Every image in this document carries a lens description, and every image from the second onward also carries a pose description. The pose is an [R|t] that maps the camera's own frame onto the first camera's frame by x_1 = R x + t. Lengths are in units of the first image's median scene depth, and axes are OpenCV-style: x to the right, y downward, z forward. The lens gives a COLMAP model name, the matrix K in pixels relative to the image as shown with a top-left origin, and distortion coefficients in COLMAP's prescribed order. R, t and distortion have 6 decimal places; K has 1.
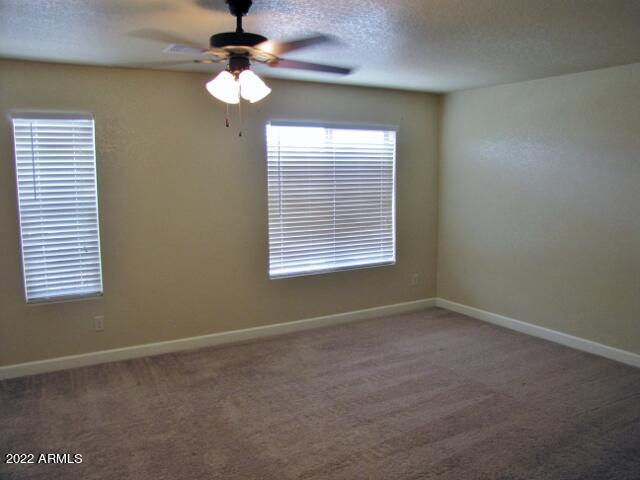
lens RADIAL K [[551.4, 0, 333.4], [0, 551.4, 216.1], [0, 0, 1]] dist [-0.107395, 0.009957]
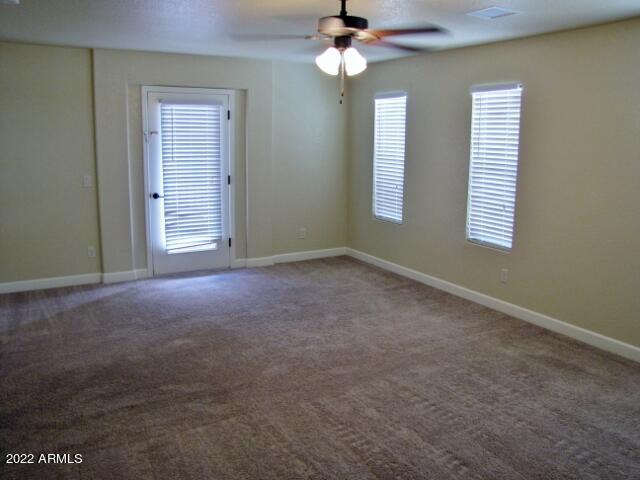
lens RADIAL K [[551.4, 0, 333.4], [0, 551.4, 216.1], [0, 0, 1]] dist [-0.107395, 0.009957]
pose [[-0.017005, 0.154217, -0.987891, 0.712695], [-0.102978, 0.982509, 0.155149, -0.061621], [0.994538, 0.104369, -0.000827, 0.700197]]
